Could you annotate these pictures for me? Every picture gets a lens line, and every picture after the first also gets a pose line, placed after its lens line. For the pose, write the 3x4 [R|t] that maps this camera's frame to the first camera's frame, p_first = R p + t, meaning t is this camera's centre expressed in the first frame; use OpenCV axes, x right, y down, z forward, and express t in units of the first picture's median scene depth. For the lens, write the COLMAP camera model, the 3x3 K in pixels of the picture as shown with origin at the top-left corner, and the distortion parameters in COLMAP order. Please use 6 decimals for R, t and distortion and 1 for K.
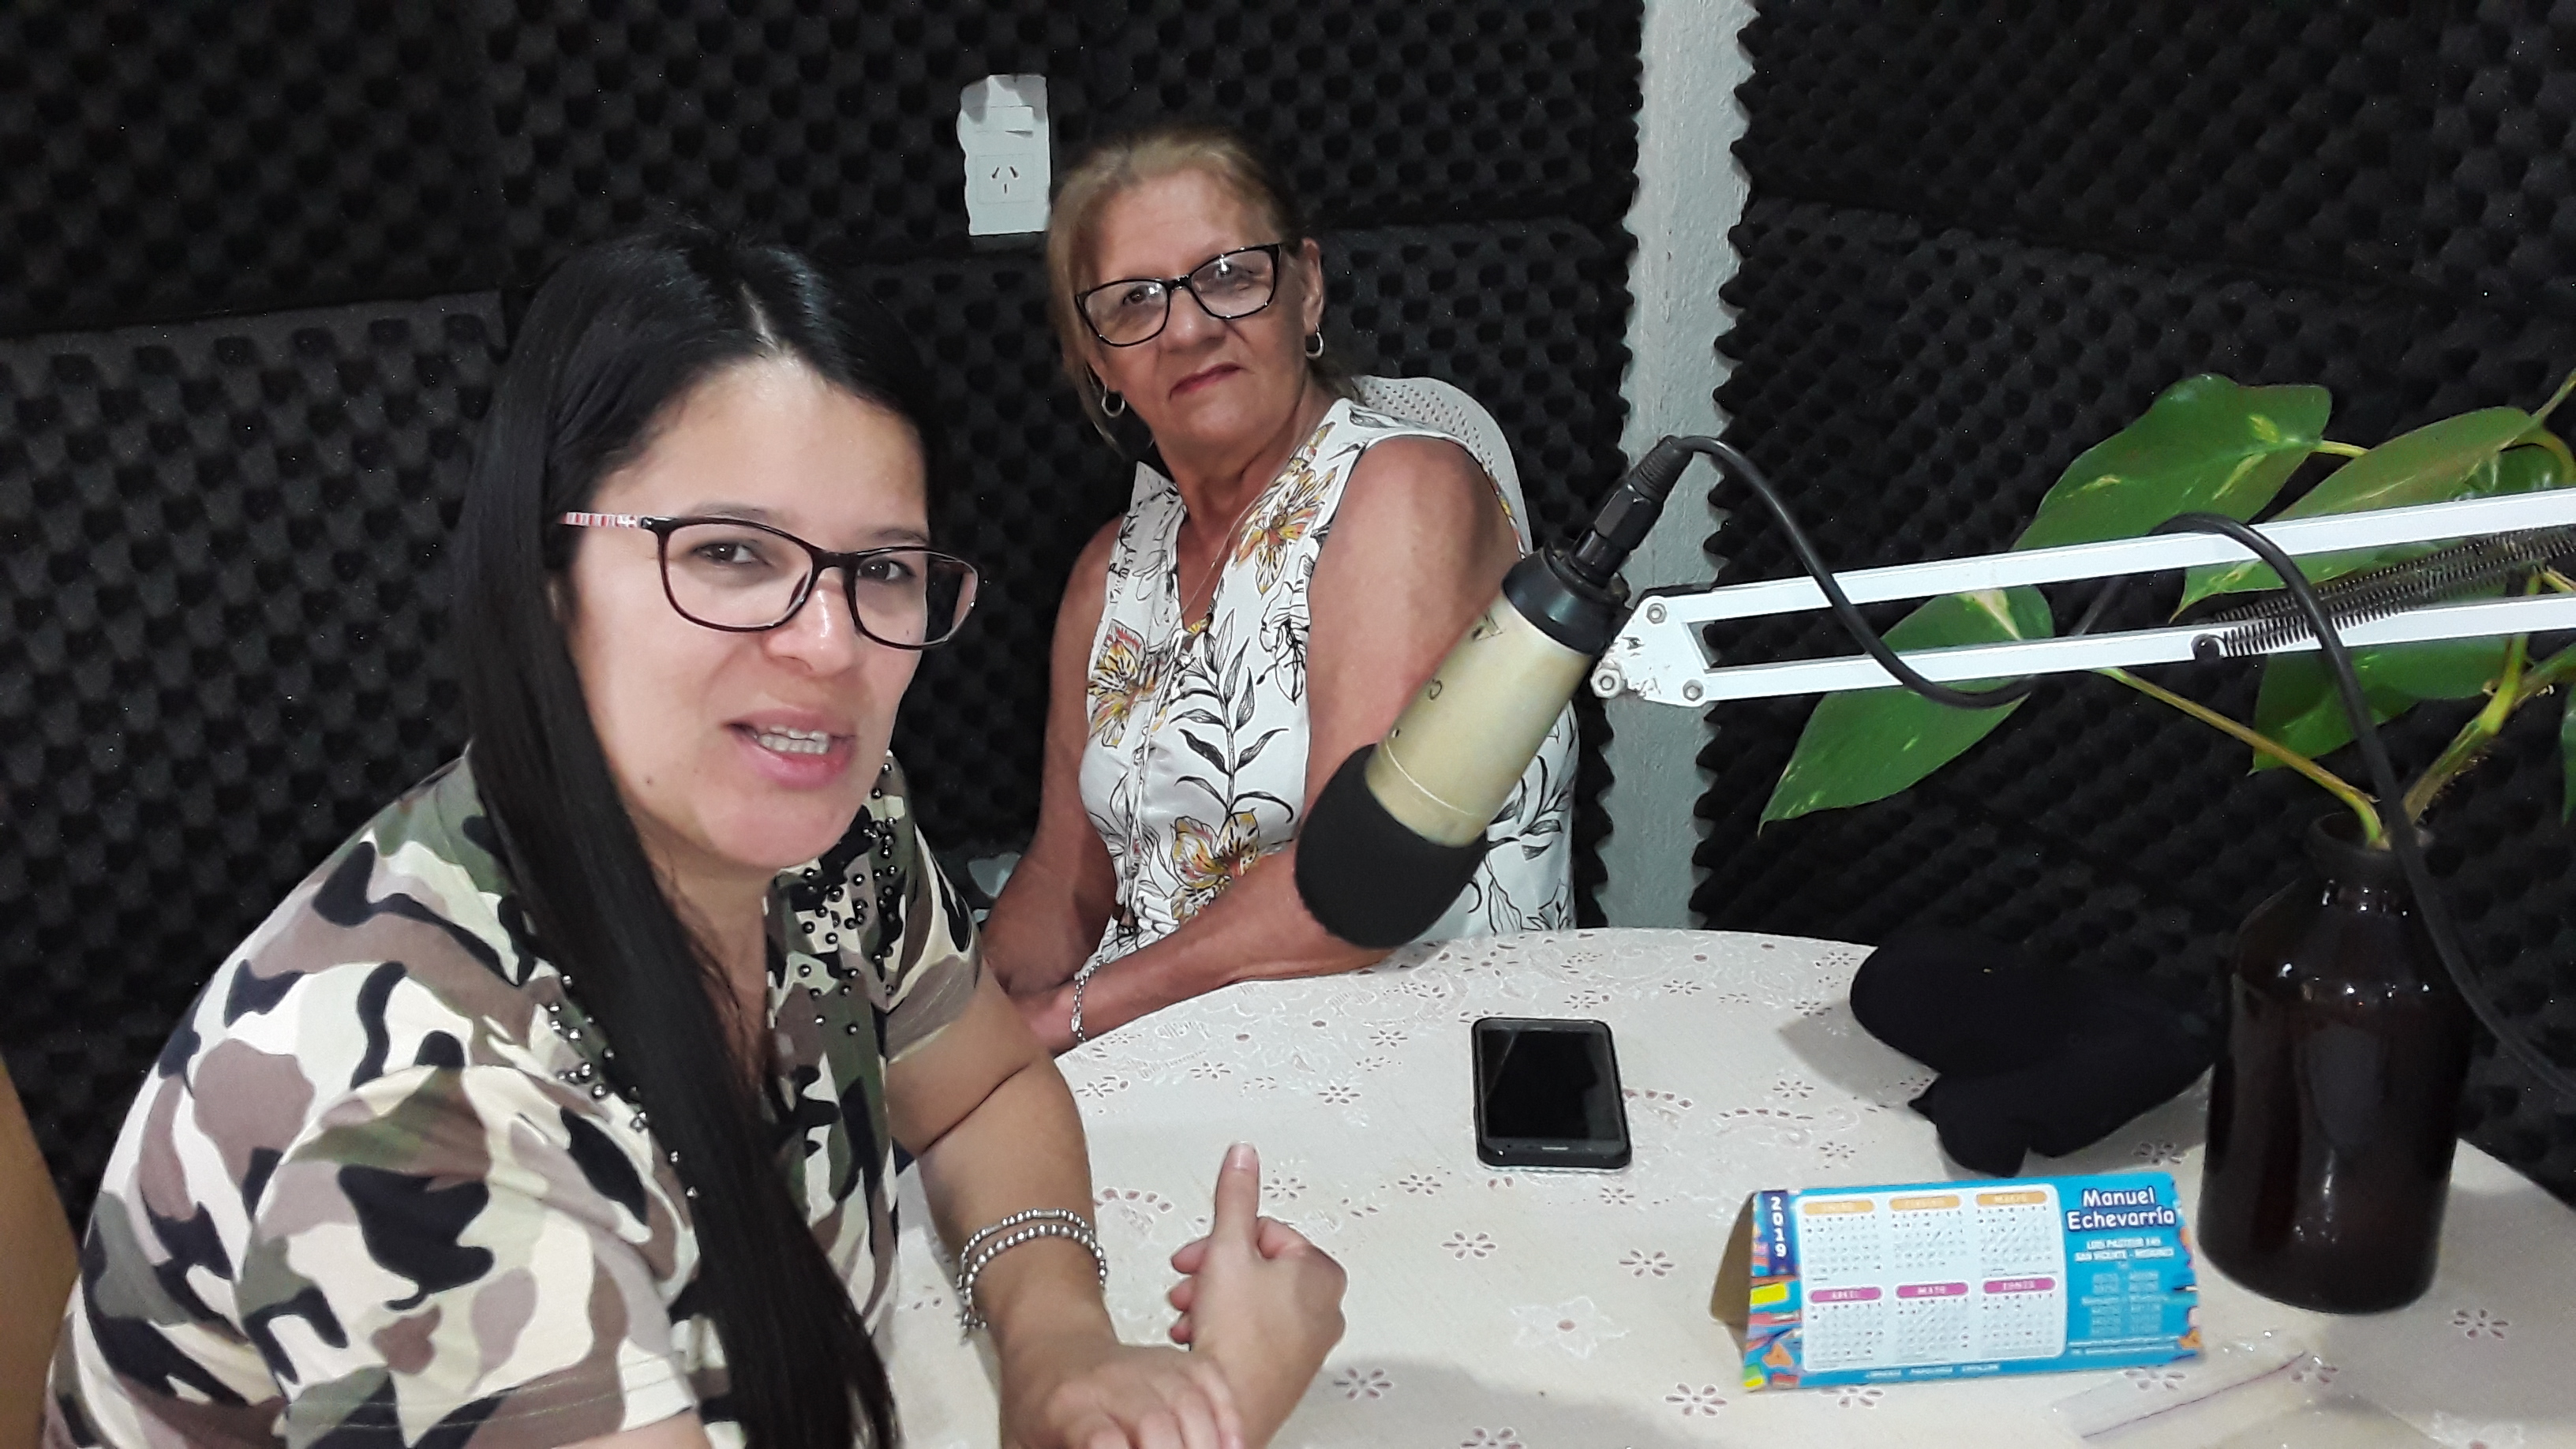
lens RADIAL K [[2498.1, 0, 1288.0], [0, 2498.1, 724.5], [0, 0, 1]] dist [0.023432, -0.003444]
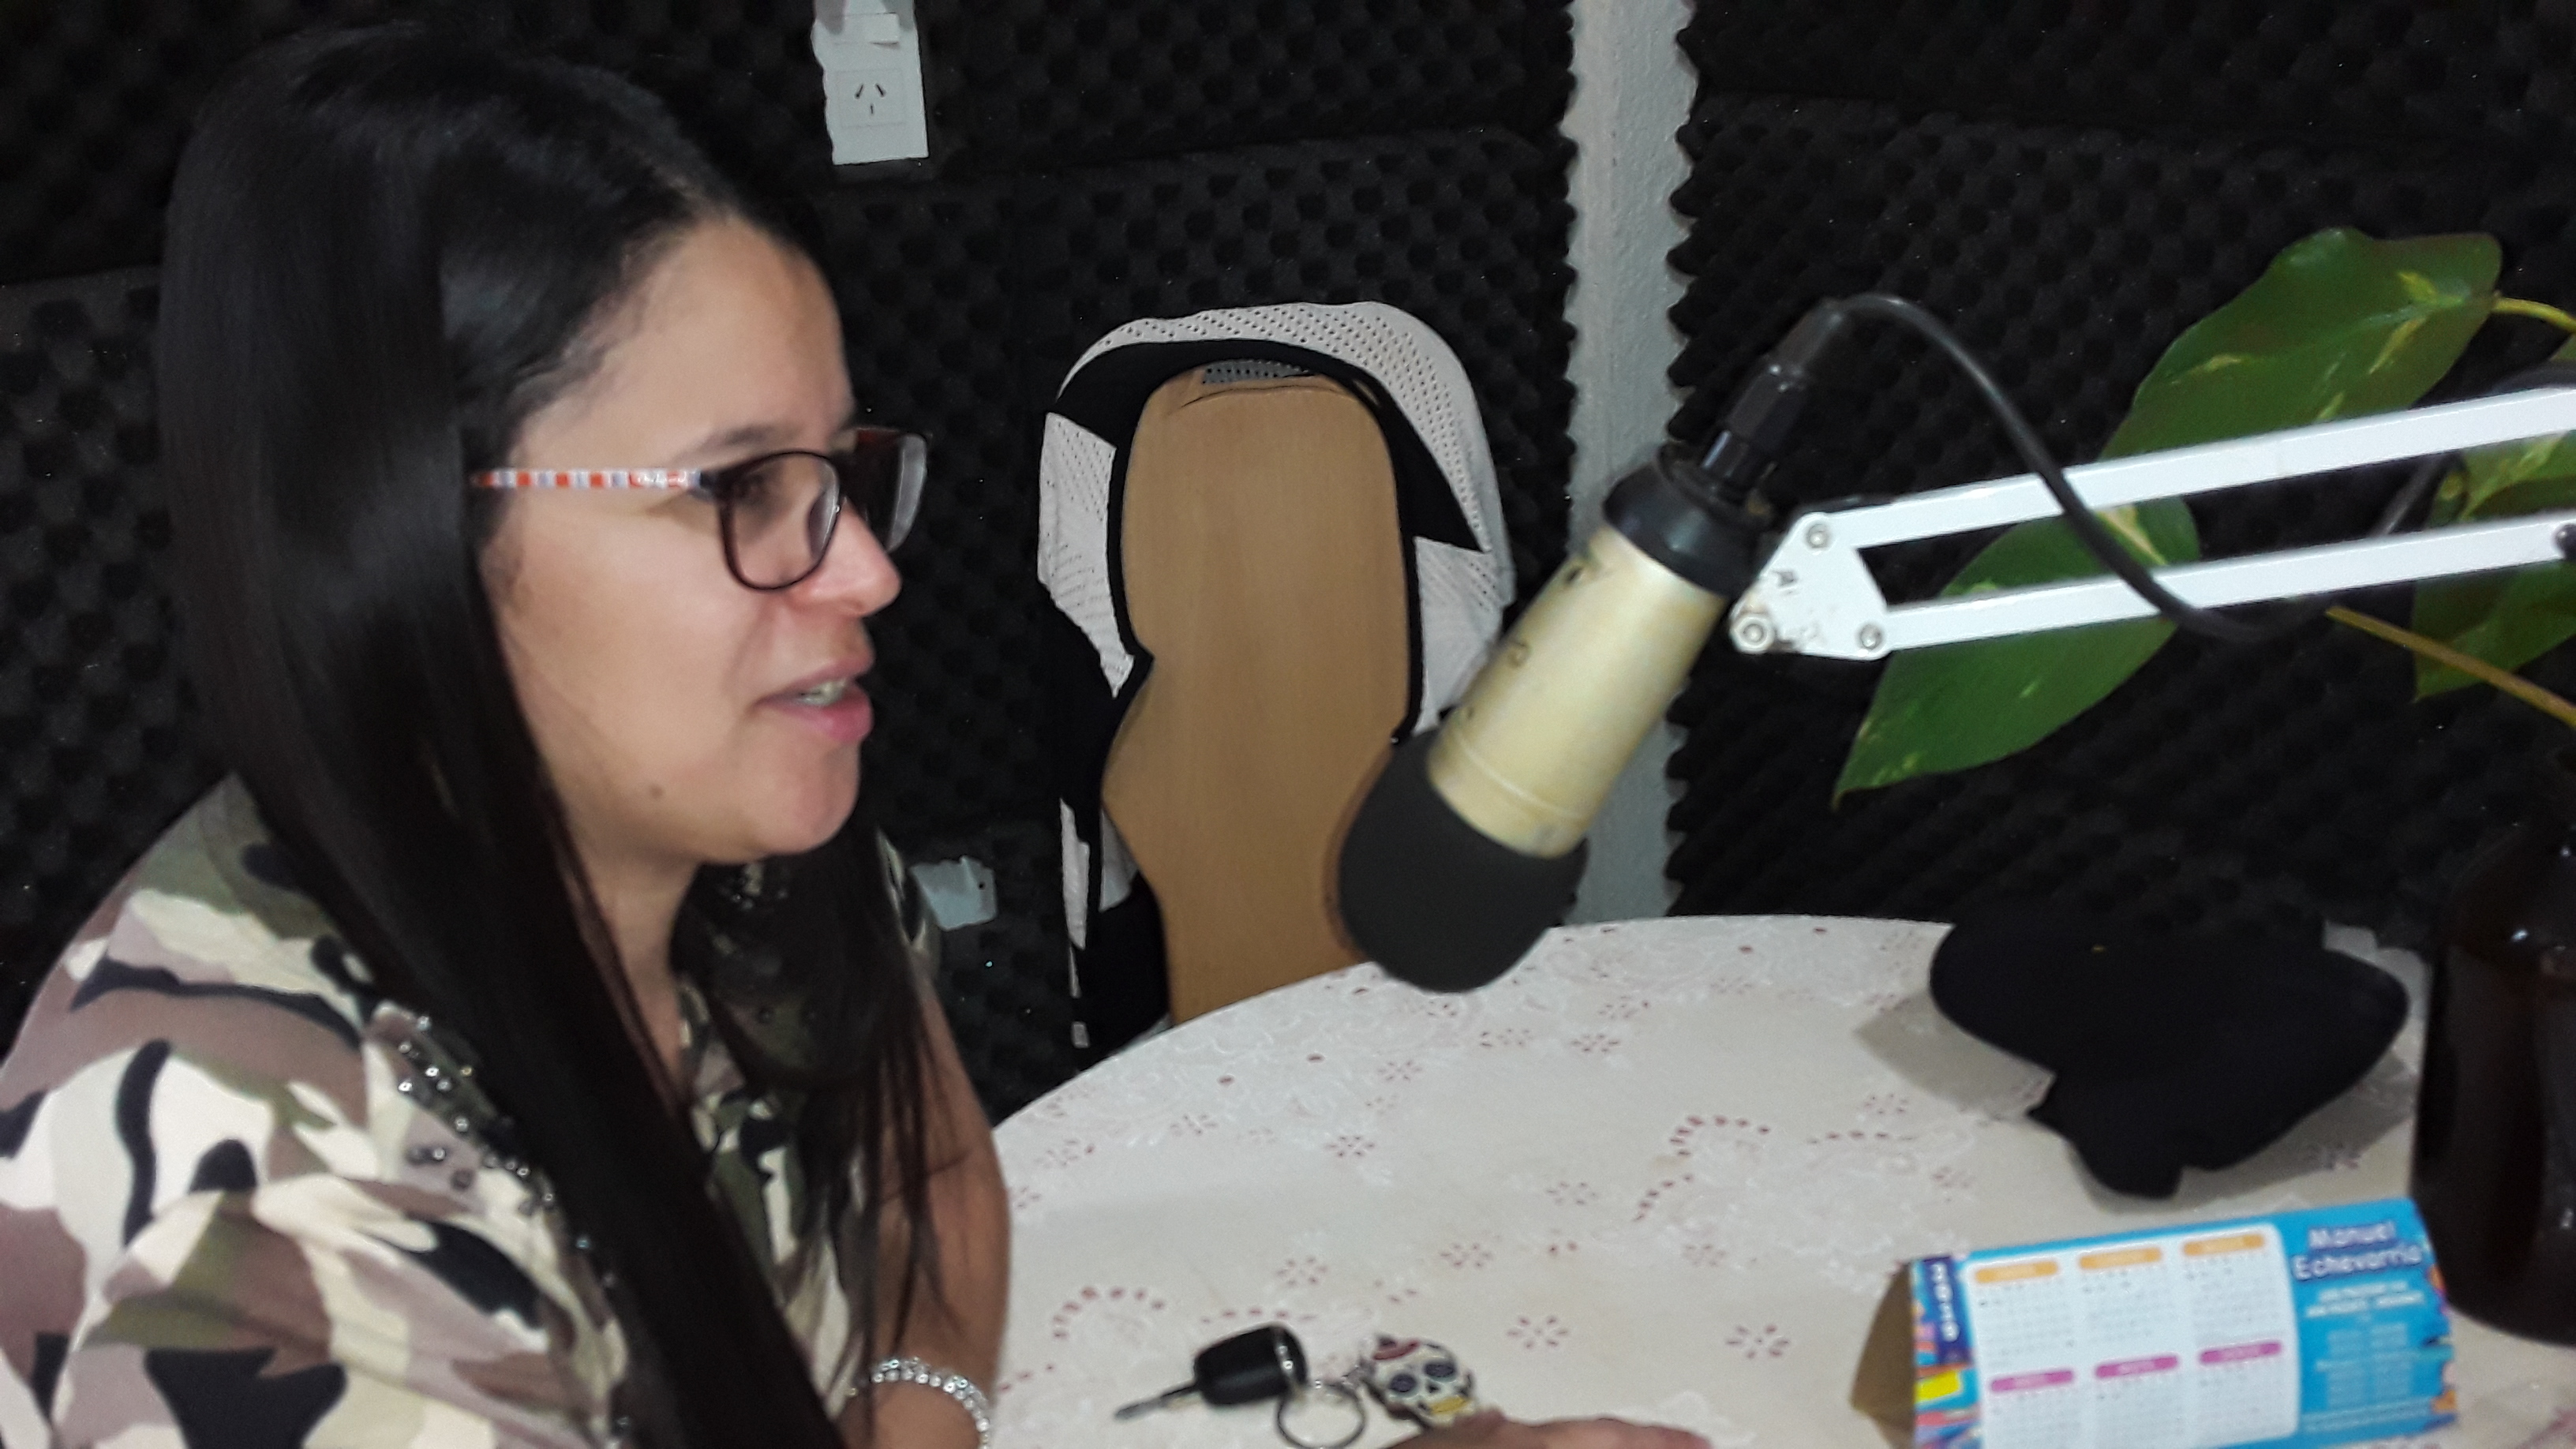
lens RADIAL K [[2468.1, 0, 1324.9], [0, 2468.1, 755.9], [0, 0, 1]] dist [0.018648, -0.001415]
pose [[0.996419, -0.057626, 0.061876, -0.032277], [0.056066, 0.998071, 0.026669, -0.004611], [-0.063294, -0.023105, 0.997727, 0.181762]]
